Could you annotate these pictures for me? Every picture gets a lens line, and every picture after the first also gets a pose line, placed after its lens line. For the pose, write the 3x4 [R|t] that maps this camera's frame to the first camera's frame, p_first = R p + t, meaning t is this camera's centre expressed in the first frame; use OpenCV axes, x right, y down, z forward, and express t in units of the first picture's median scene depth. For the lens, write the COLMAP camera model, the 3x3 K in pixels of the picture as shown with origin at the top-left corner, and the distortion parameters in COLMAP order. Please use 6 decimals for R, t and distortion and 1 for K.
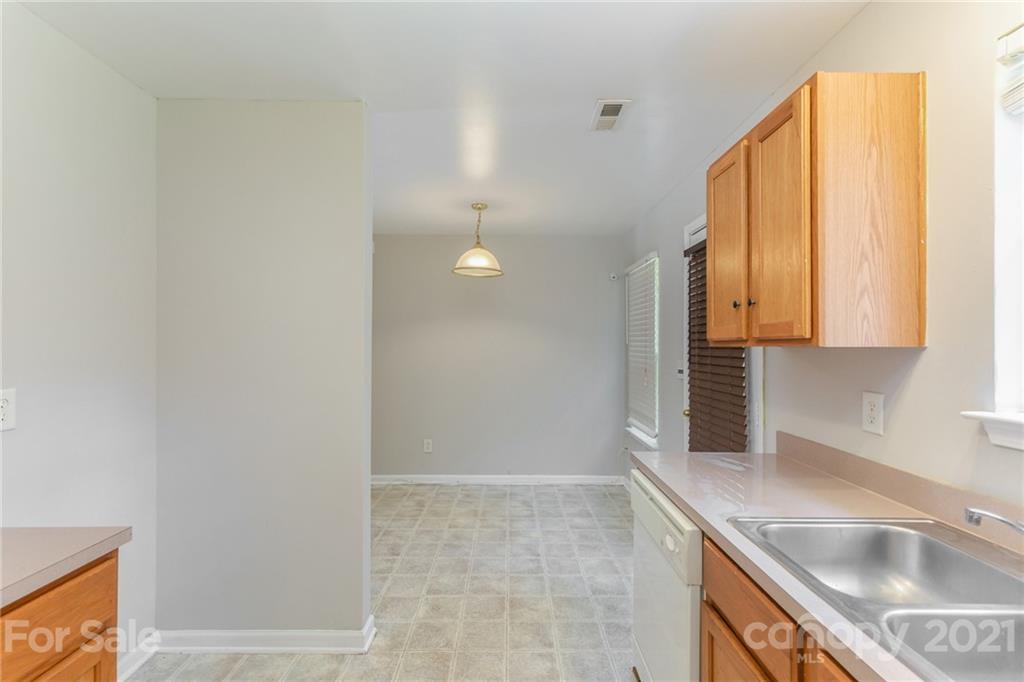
lens RADIAL K [[488.3, 0, 512.0], [0, 488.3, 341.0], [0, 0, 1]] dist [0.019224, 0.000798]
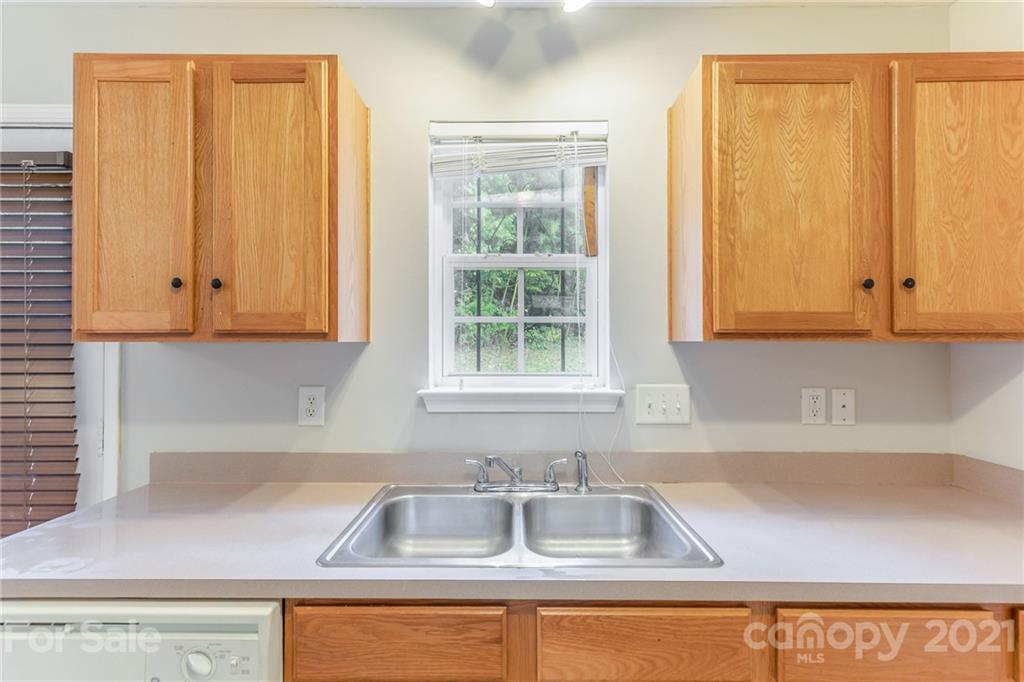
lens RADIAL K [[488.3, 0, 512.0], [0, 488.3, 341.0], [0, 0, 1]] dist [0.019224, 0.000798]
pose [[0.005433, 0.006843, 0.999962, -0.308658], [-0.010616, 0.999921, -0.006785, 0.012783], [-0.999929, -0.010579, 0.005505, 0.600786]]
